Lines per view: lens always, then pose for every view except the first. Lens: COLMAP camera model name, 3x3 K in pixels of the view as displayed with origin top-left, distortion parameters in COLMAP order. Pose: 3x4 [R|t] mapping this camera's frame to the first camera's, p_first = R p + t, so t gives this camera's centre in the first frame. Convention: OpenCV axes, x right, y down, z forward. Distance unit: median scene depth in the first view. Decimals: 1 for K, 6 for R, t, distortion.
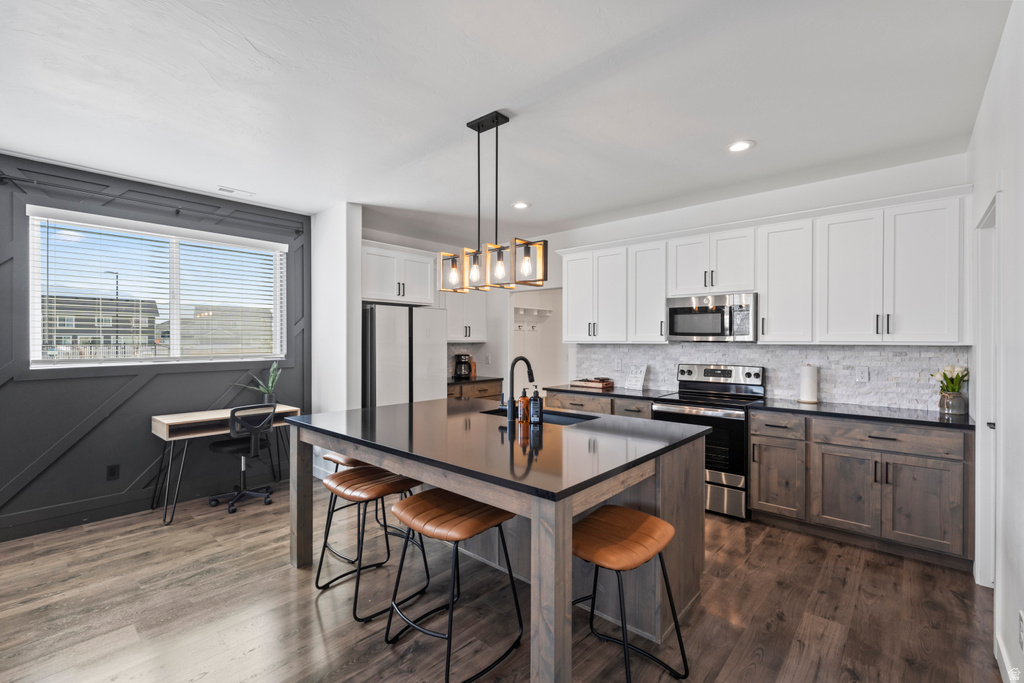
lens RADIAL K [[451.9, 0, 512.7], [0, 451.9, 338.1], [0, 0, 1]] dist [-0.004591, -0.000125]
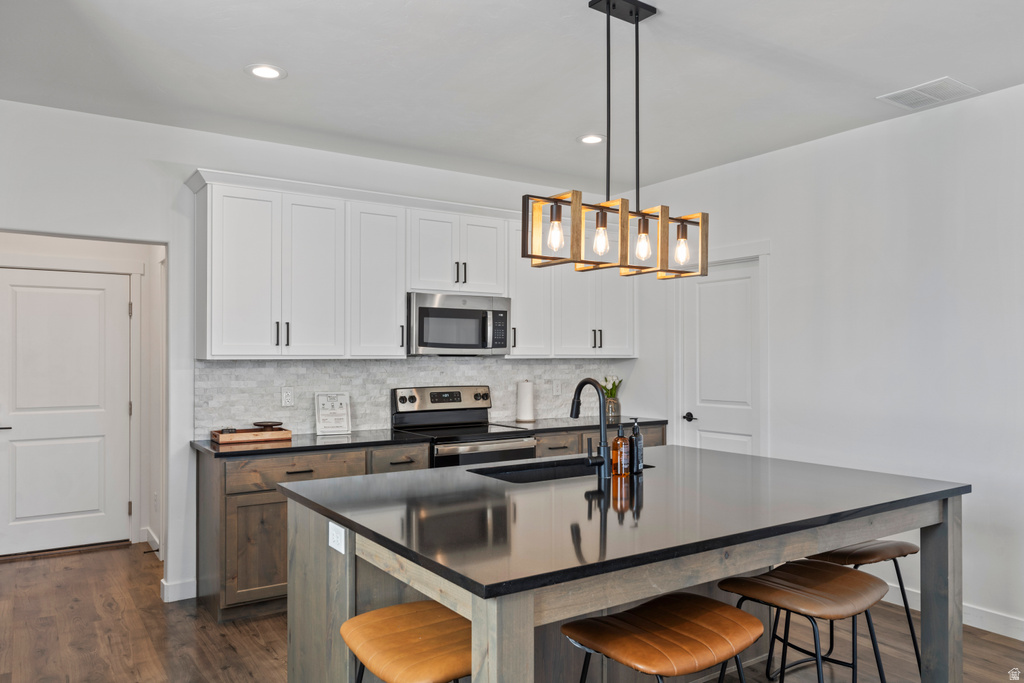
lens RADIAL K [[728.5, 0, 512.2], [0, 728.5, 350.1], [0, 0, 1]] dist [-0.022111, -0.000018]
pose [[0.250806, 0.004379, 0.968027, -0.686326], [-0.004656, 0.999984, -0.003317, 0.002250], [-0.968026, -0.003675, 0.250823, 0.573054]]
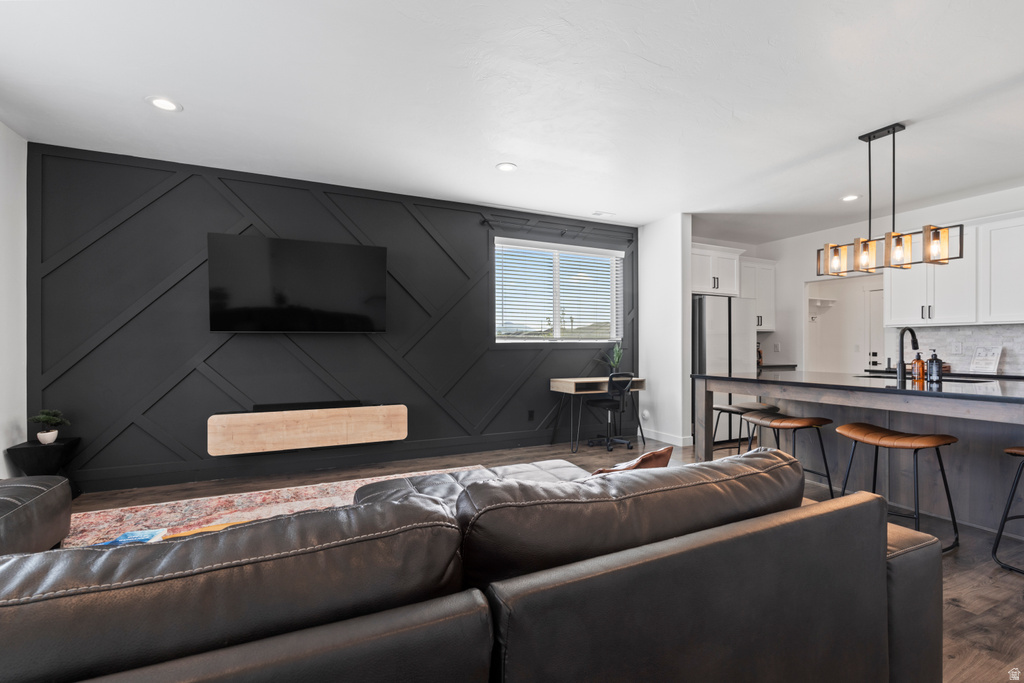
lens RADIAL K [[451.9, 0, 513.2], [0, 451.9, 343.1], [0, 0, 1]] dist [-0.004591, -0.000125]
pose [[0.920636, -0.001271, -0.390421, -0.316471], [0.001058, 0.999999, -0.000759, 0.055622], [0.390421, 0.000286, 0.920636, -0.319082]]
